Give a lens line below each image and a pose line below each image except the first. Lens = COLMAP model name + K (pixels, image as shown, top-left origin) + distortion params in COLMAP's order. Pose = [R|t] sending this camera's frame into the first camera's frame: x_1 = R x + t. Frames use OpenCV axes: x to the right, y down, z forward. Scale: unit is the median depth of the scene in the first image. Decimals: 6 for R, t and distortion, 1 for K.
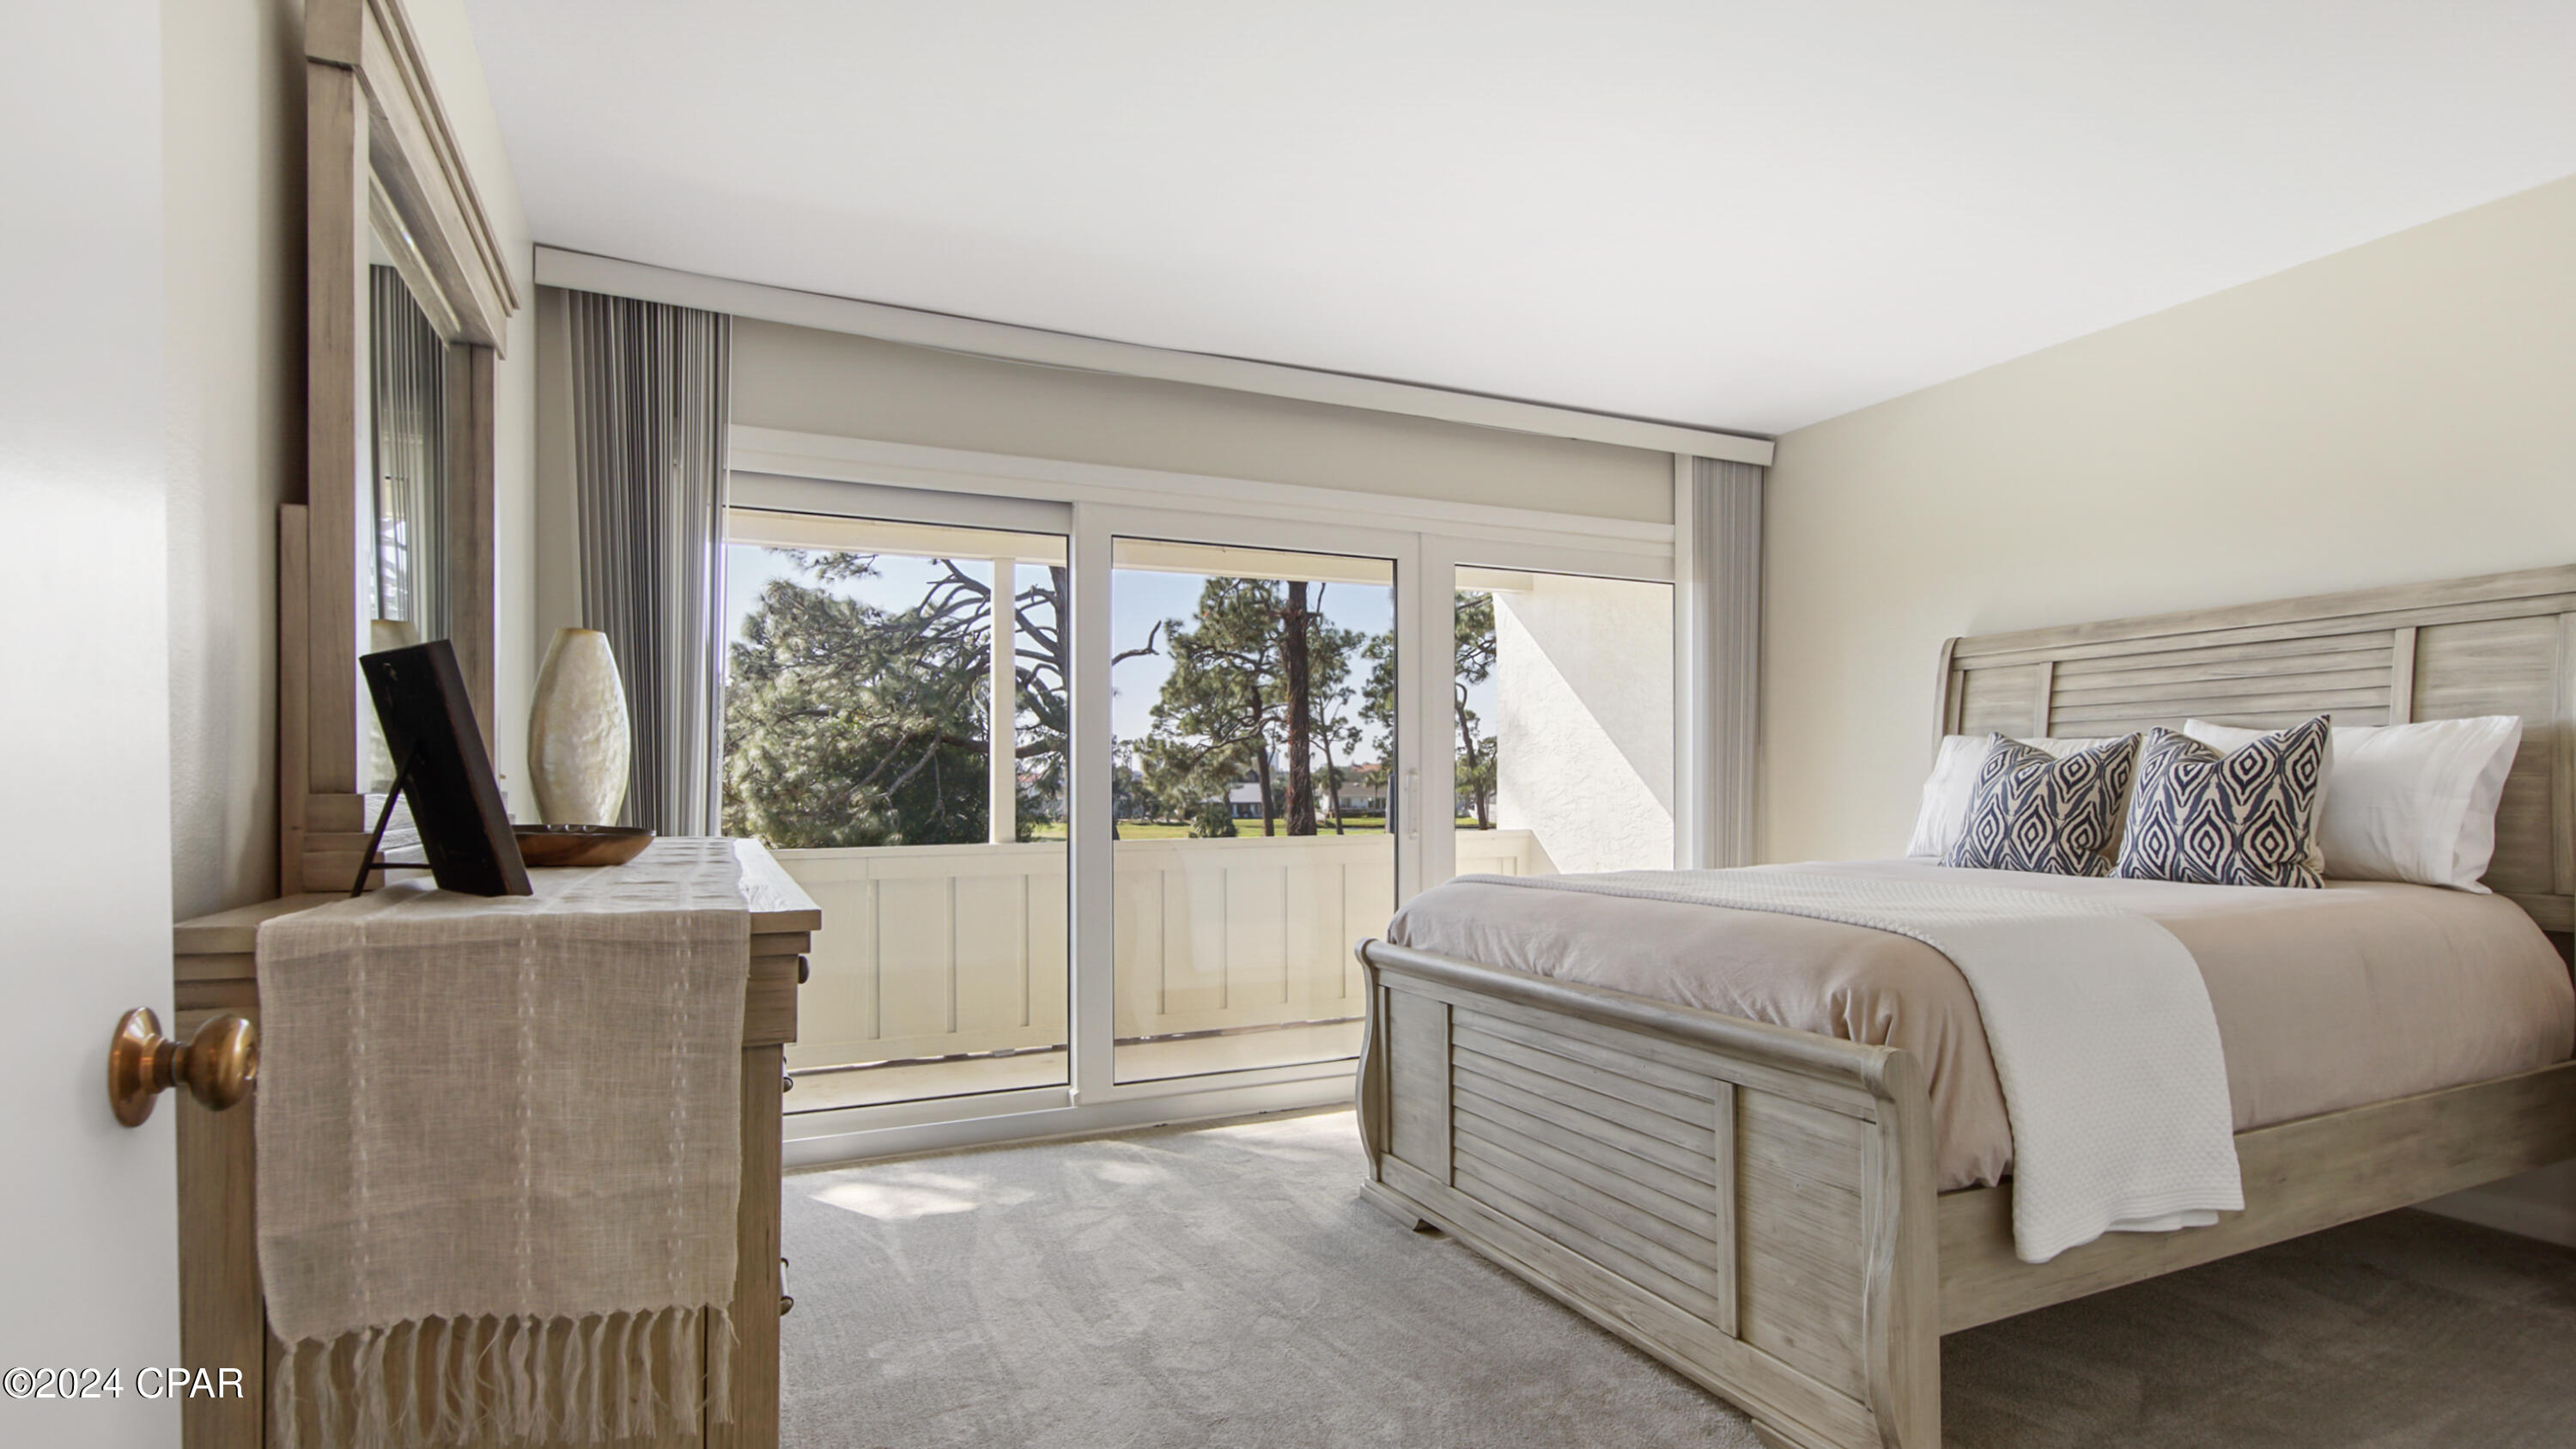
lens RADIAL K [[1205.9, 0, 1249.9], [0, 1205.9, 777.4], [0, 0, 1]] dist [-0.000813, -0.000425]
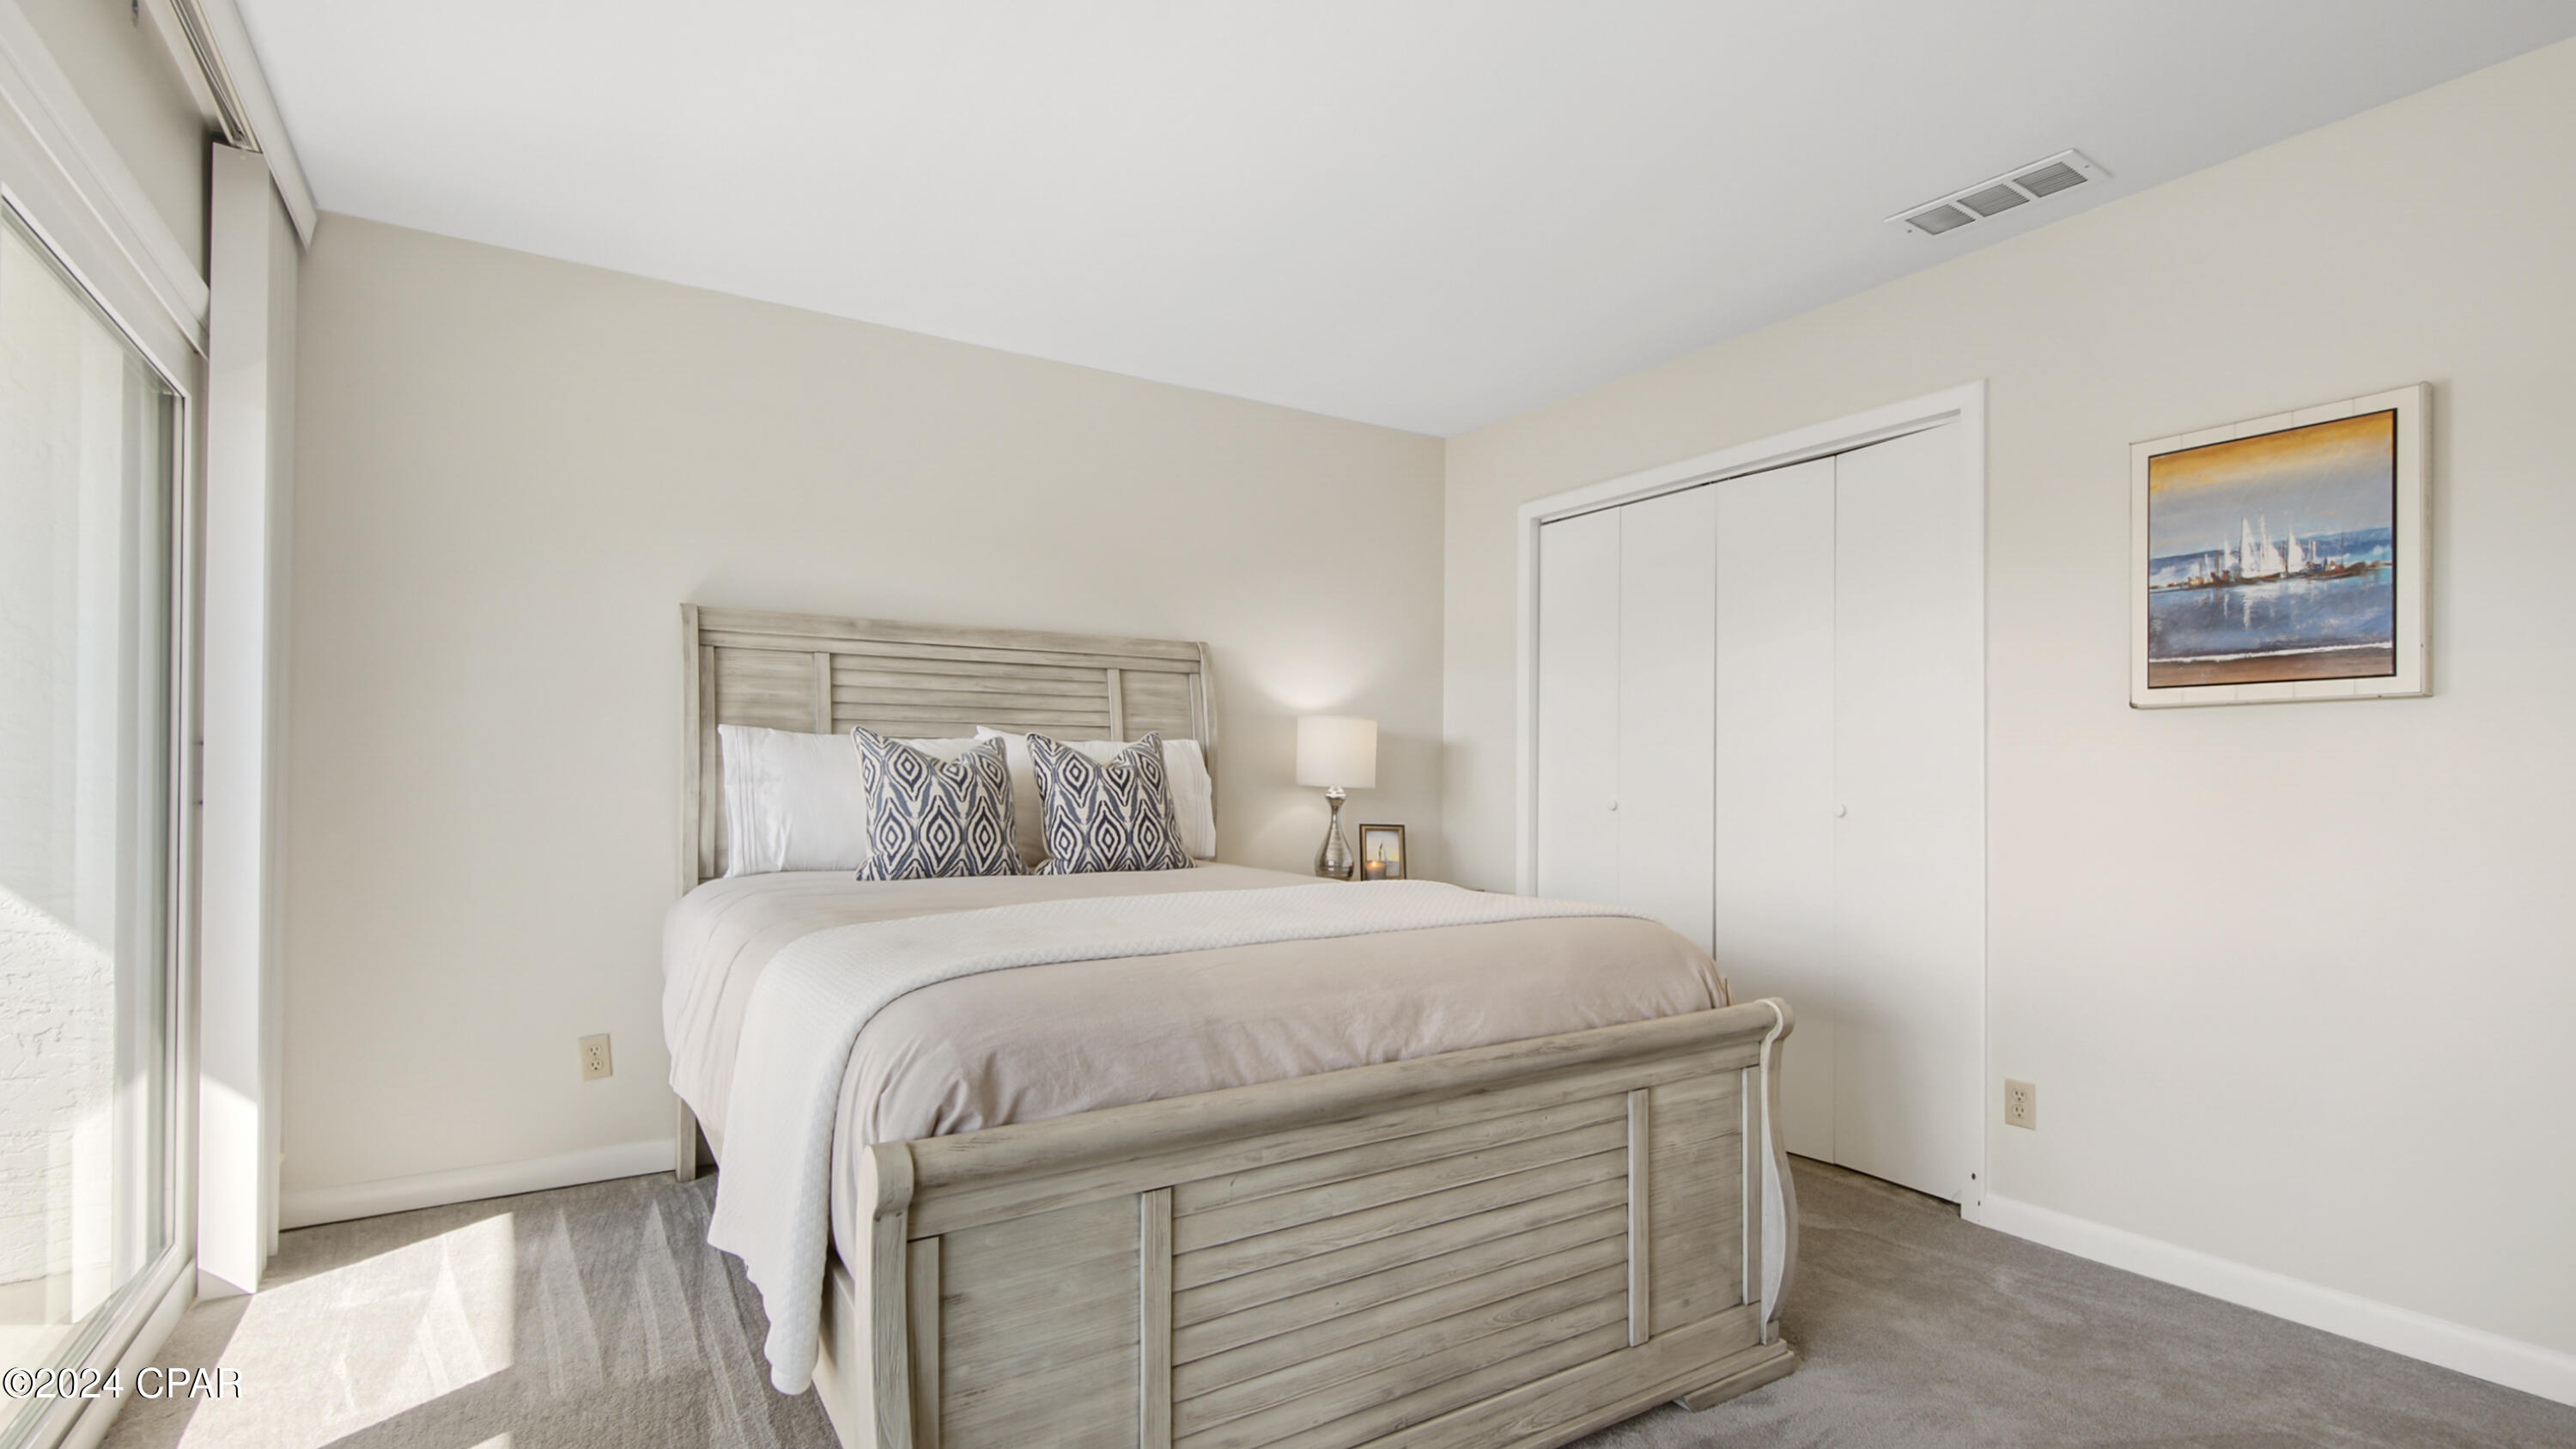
lens RADIAL K [[1205.9, 0, 1249.9], [0, 1205.9, 777.4], [0, 0, 1]] dist [-0.000813, -0.000425]
pose [[-0.143785, 0.007131, 0.989583, -0.392439], [-0.010018, 0.999912, -0.008661, 0.006239], [-0.989558, -0.011159, -0.143701, 1.063959]]
